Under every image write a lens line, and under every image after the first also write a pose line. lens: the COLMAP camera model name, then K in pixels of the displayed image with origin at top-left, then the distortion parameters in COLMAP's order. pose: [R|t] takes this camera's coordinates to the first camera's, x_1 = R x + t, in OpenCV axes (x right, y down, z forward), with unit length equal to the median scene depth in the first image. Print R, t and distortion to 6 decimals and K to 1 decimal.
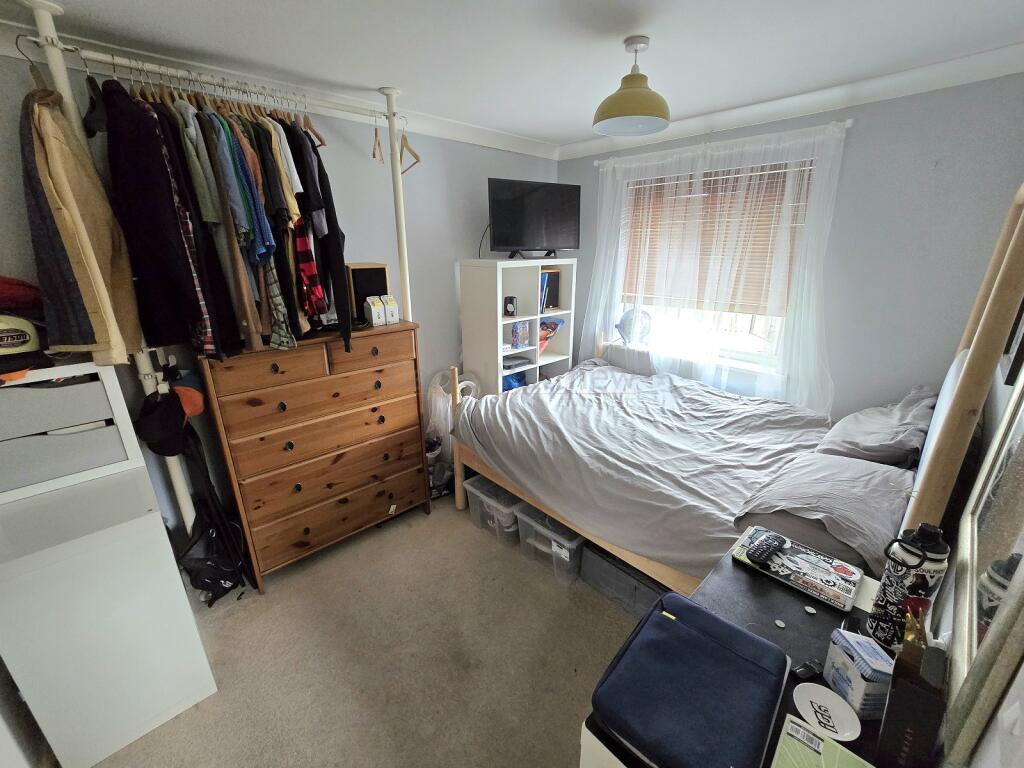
lens RADIAL K [[419.6, 0, 512.0], [0, 419.6, 384.0], [0, 0, 1]] dist [0.002031, 0.000181]
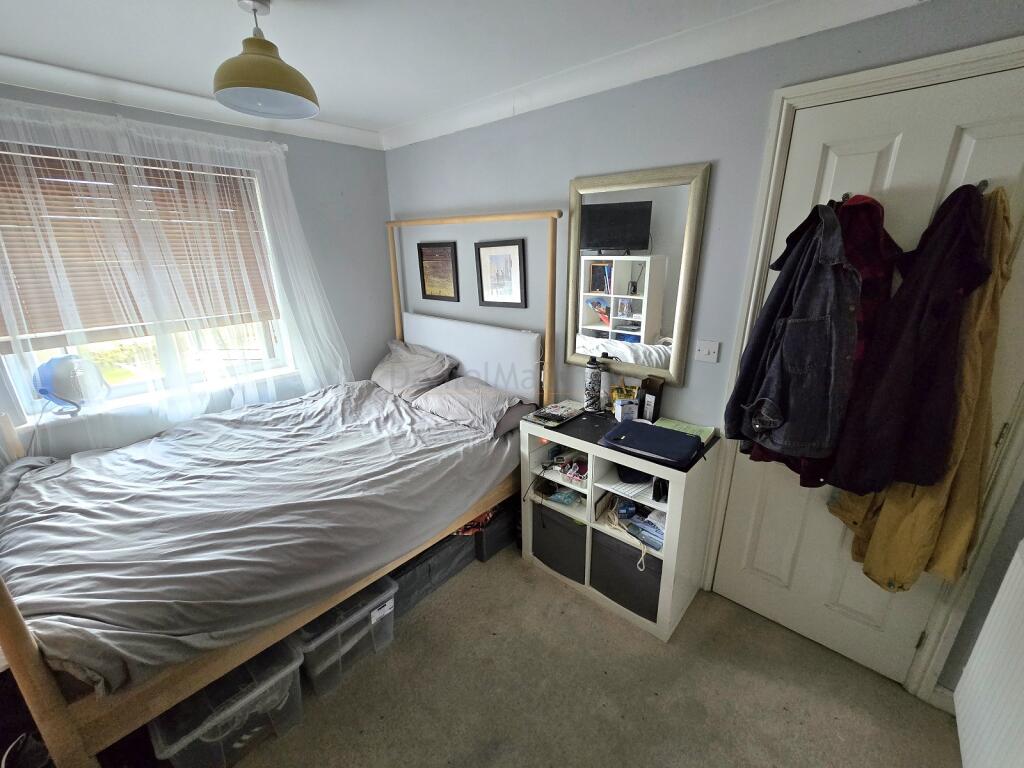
lens RADIAL K [[419.6, 0, 512.0], [0, 419.6, 384.0], [0, 0, 1]] dist [0.002031, 0.000181]
pose [[-0.087221, -0.297589, 0.950701, -0.495707], [0.324341, 0.893857, 0.309552, -0.160376], [-0.941910, 0.335351, 0.018557, 0.511854]]
